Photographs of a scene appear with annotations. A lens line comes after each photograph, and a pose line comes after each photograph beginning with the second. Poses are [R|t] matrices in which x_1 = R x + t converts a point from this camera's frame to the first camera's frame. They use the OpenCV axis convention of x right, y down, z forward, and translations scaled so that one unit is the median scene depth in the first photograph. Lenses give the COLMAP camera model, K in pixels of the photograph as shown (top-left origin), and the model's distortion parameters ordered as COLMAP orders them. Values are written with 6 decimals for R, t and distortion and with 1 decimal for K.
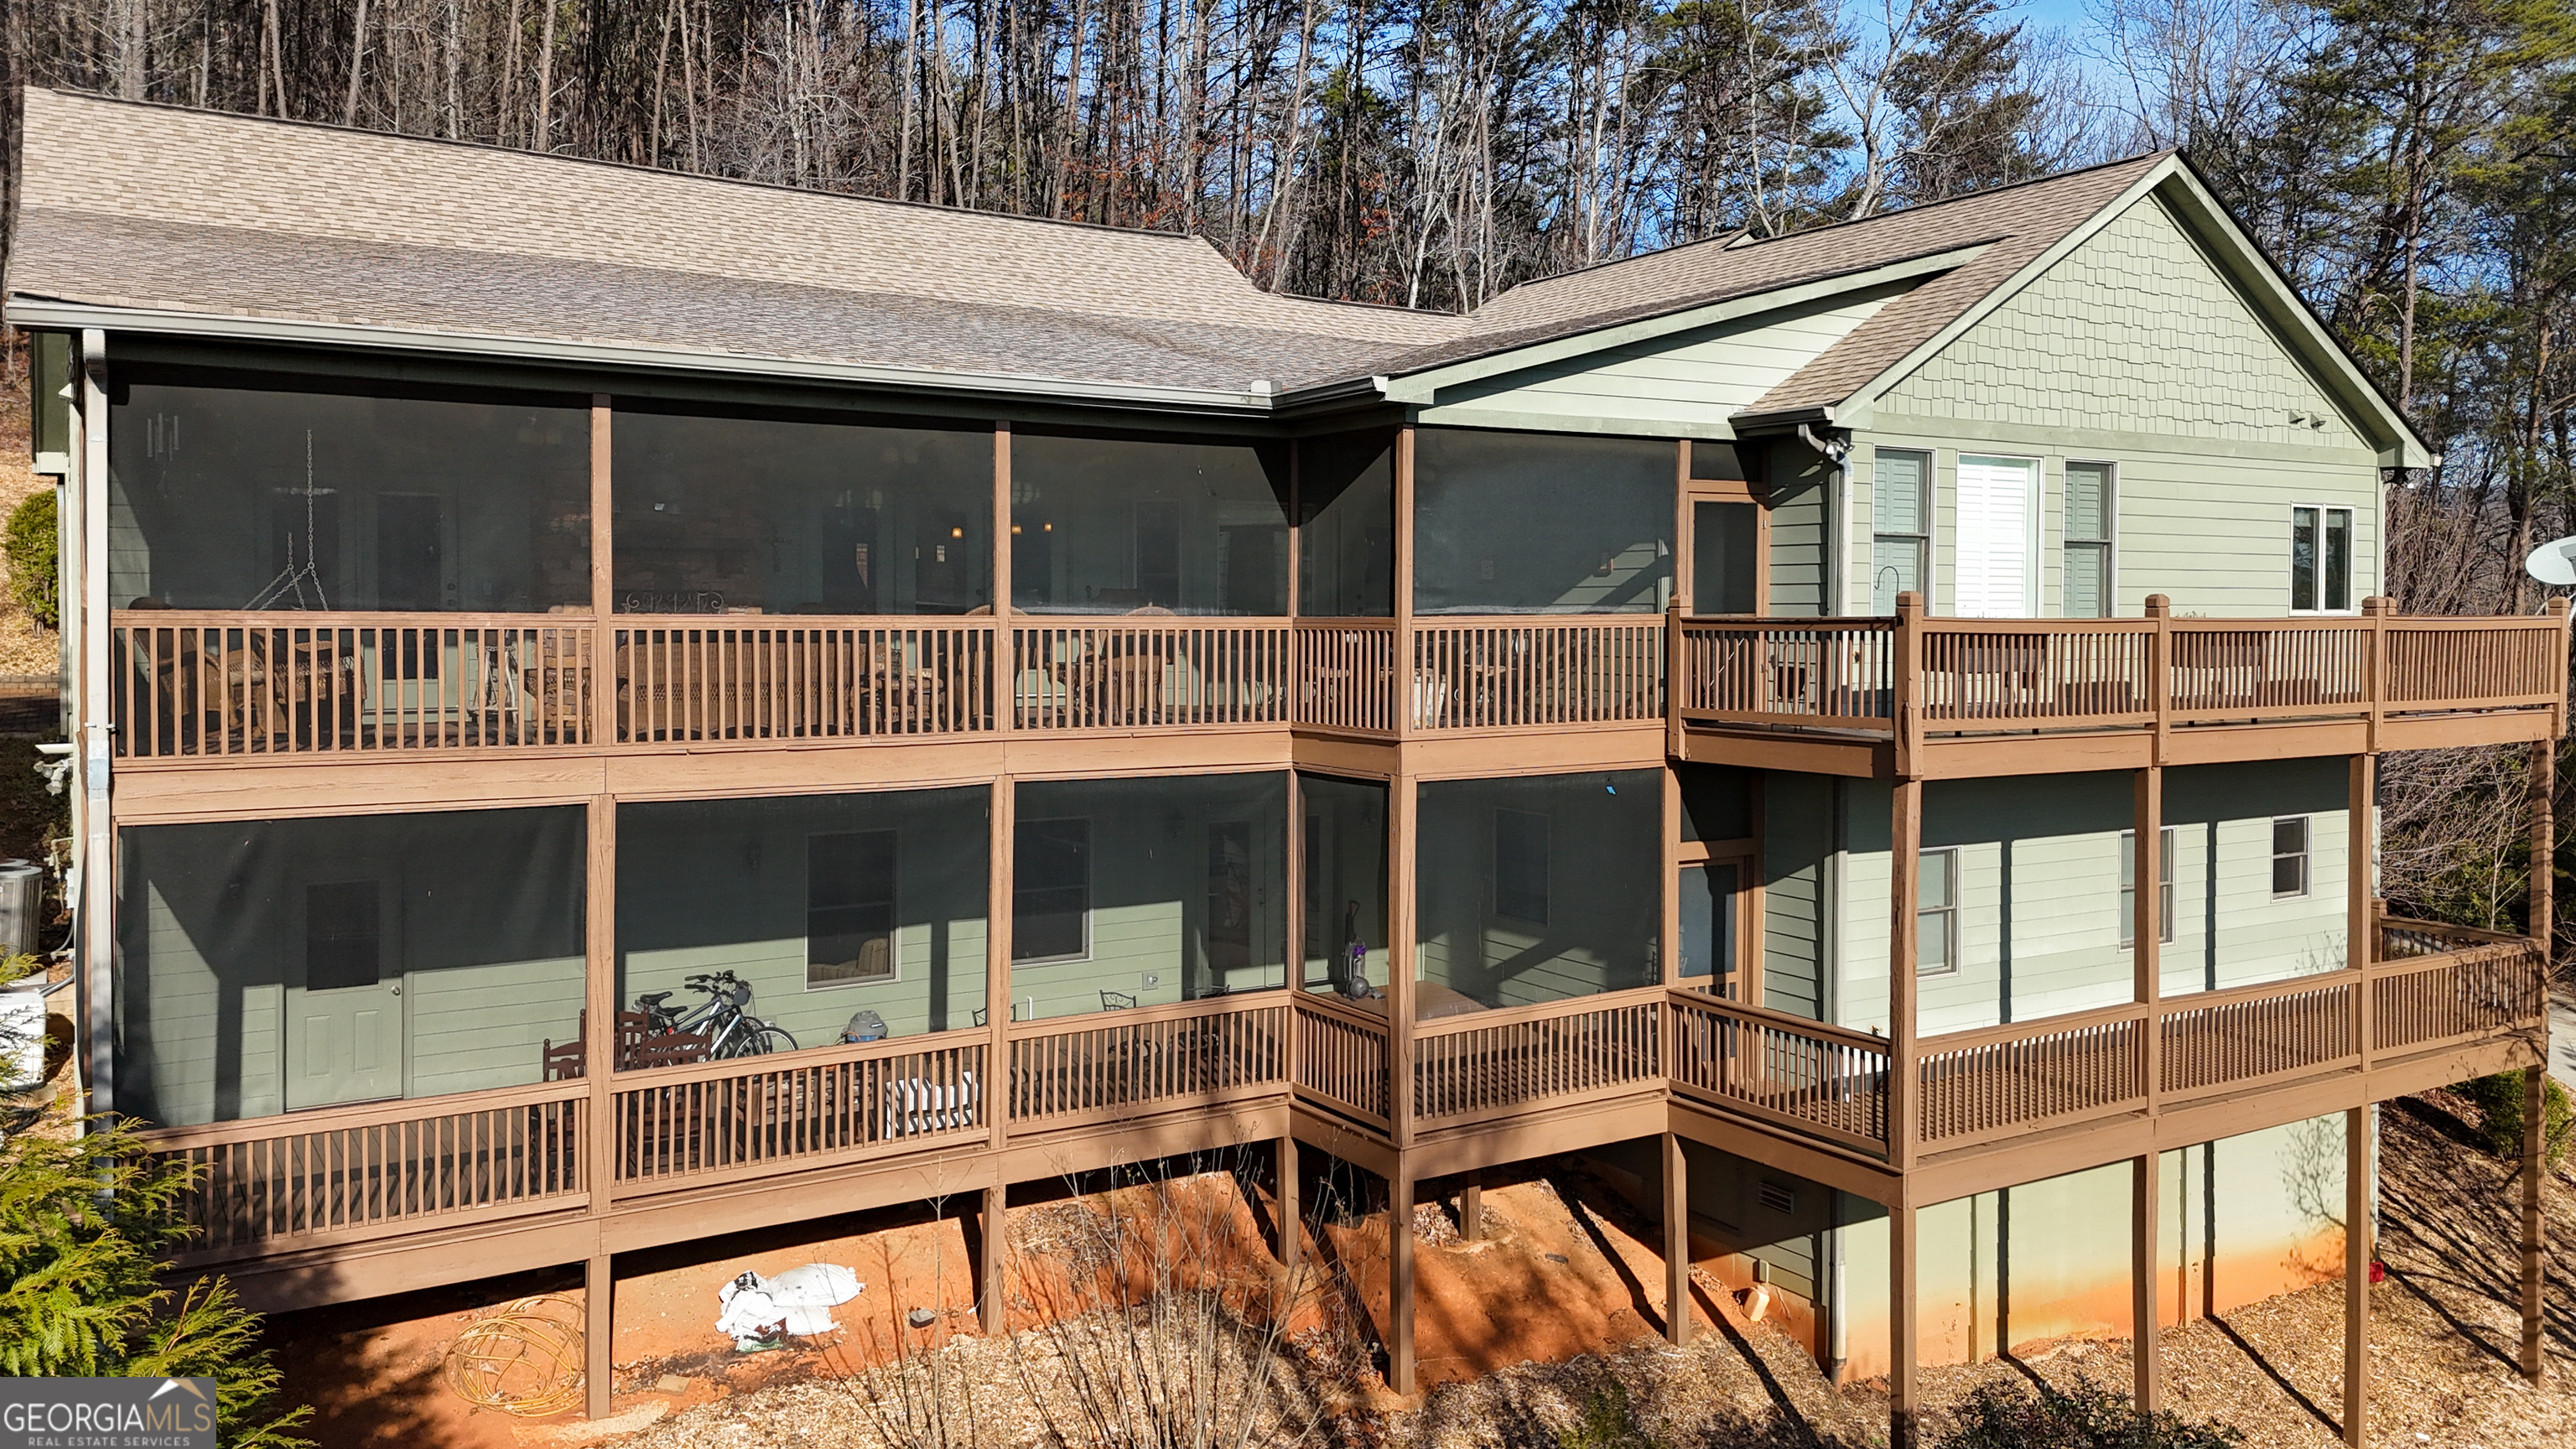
lens RADIAL K [[1896.3, 0, 1288.0], [0, 1896.3, 724.5], [0, 0, 1]] dist [0.056184, 0.000025]
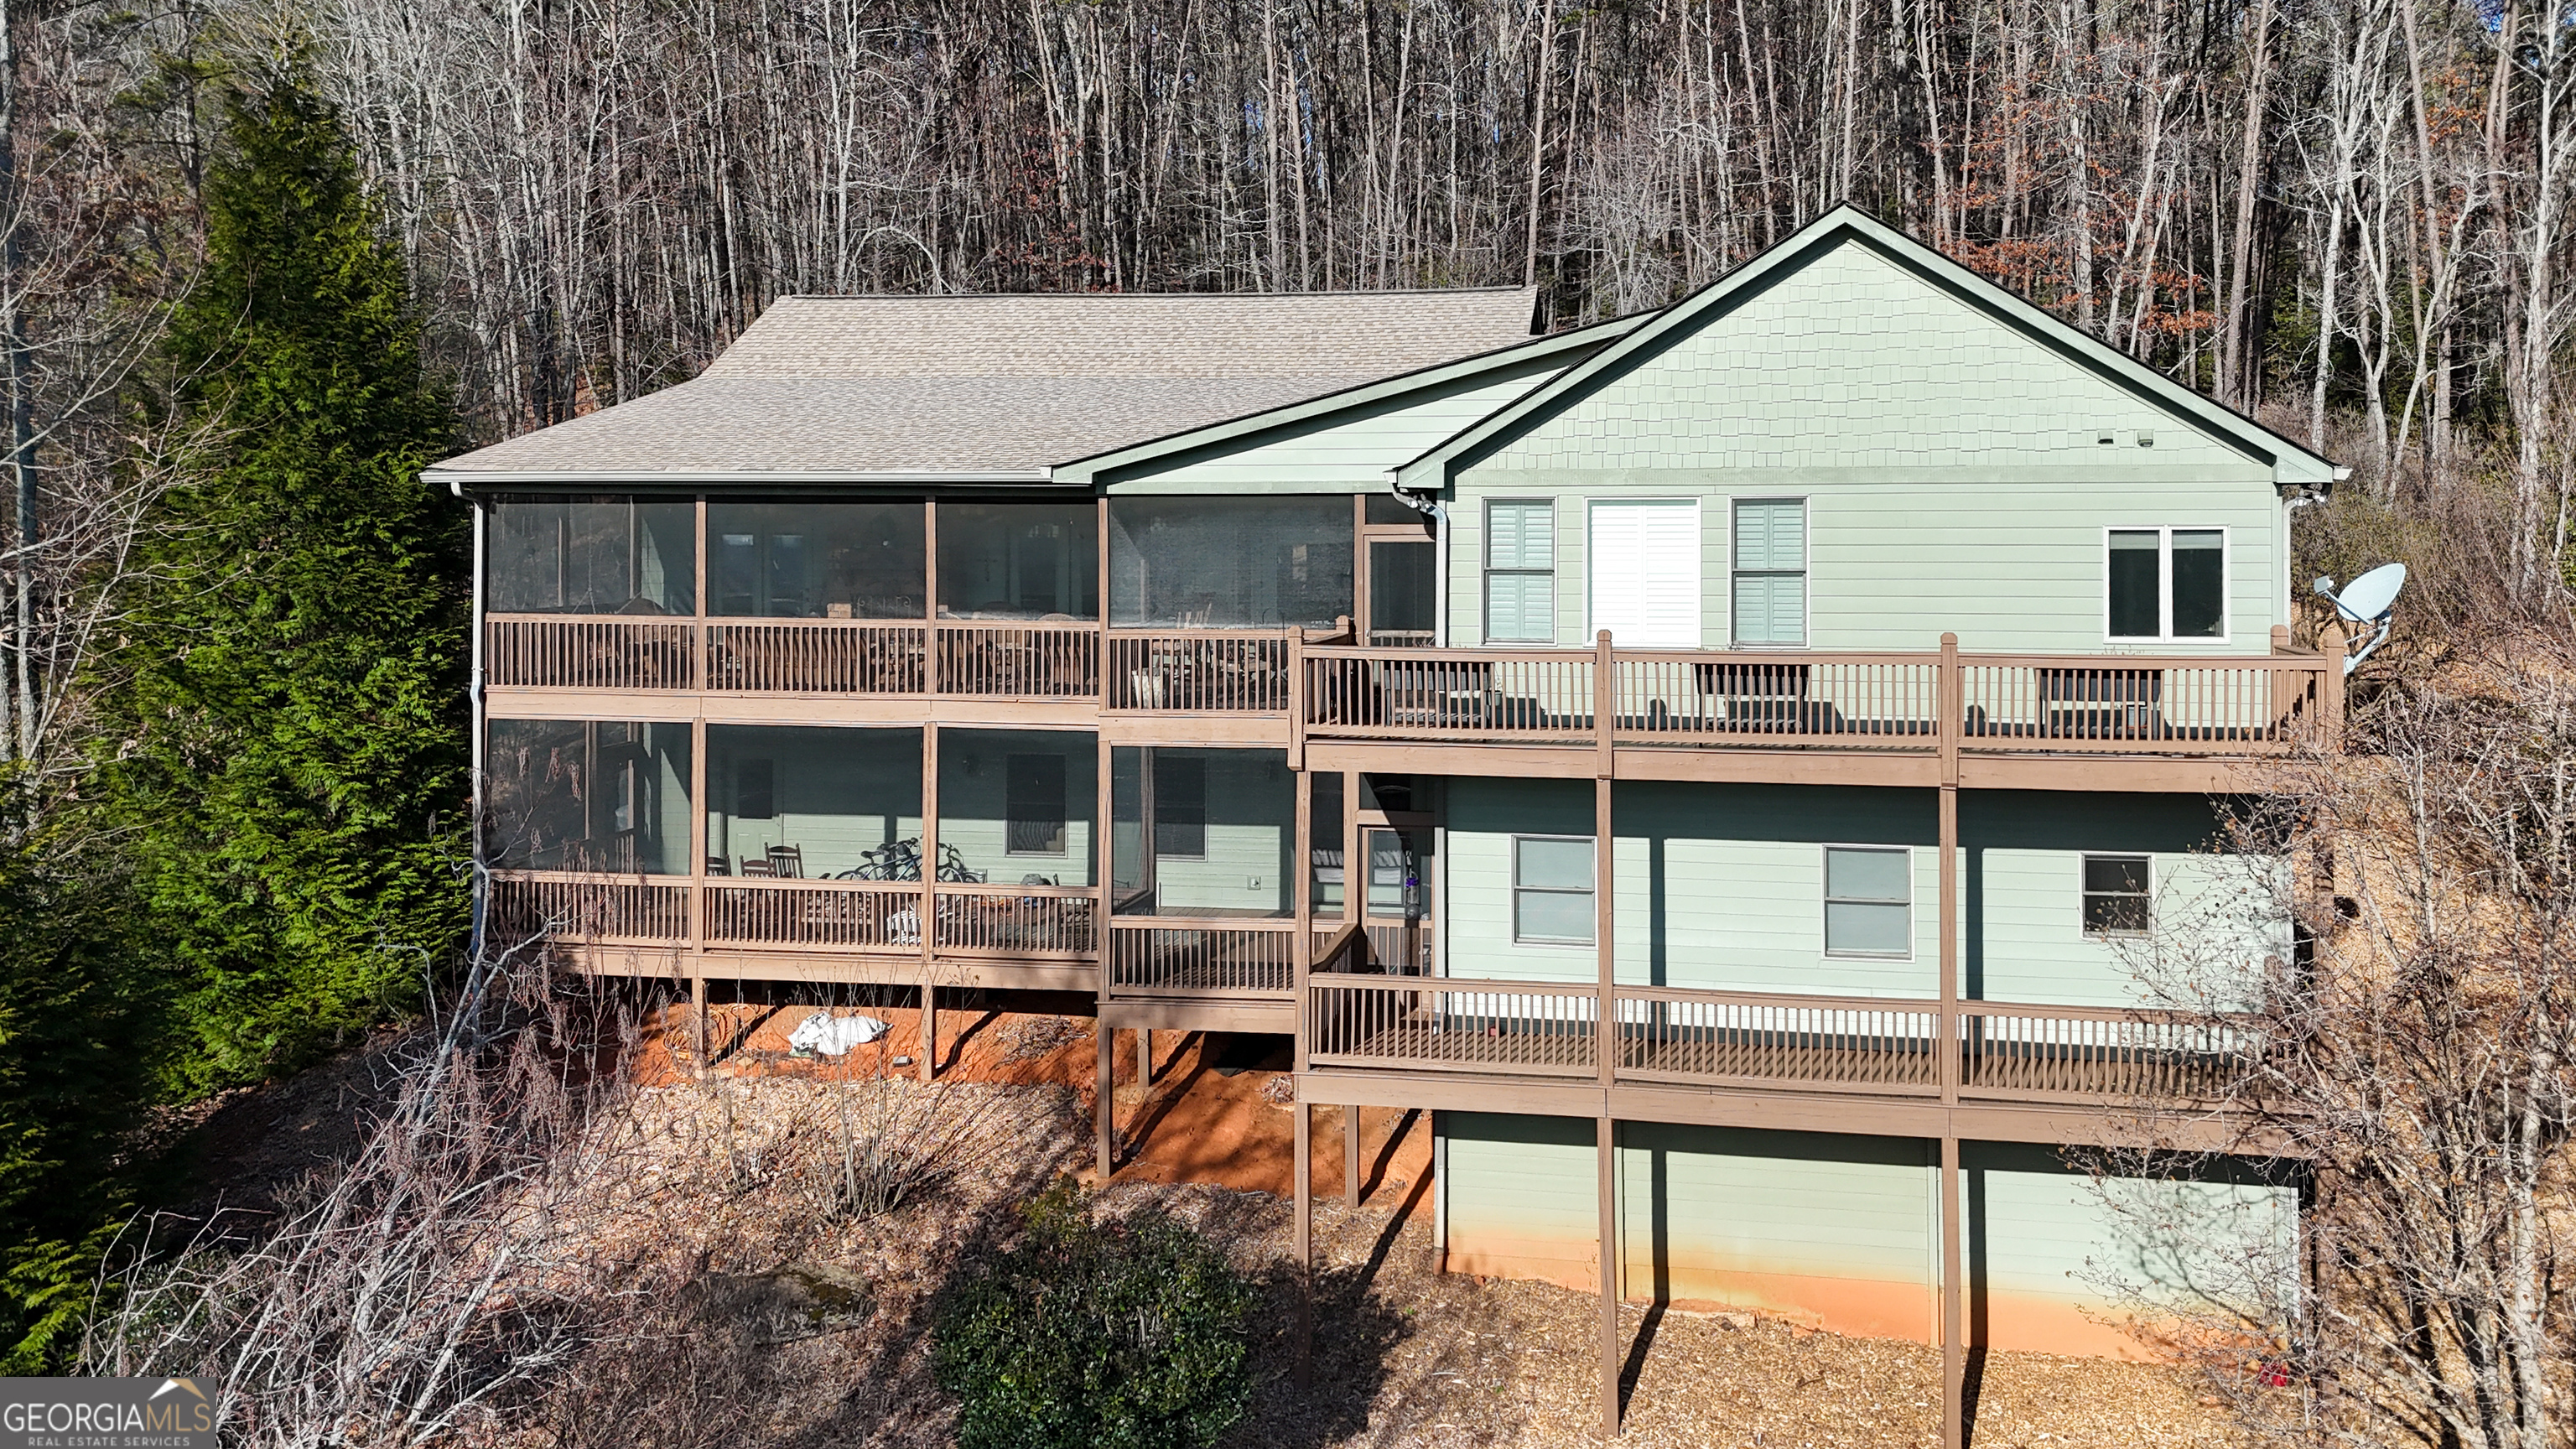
lens RADIAL K [[1827.9, 0, 1289.0], [0, 1827.9, 630.8], [0, 0, 1]] dist [0.063954, 0.000115]
pose [[0.762284, 0.032203, -0.646442, 0.894694], [-0.038929, 0.999234, 0.003873, -0.055906], [0.646071, 0.022213, 0.762954, 0.036394]]
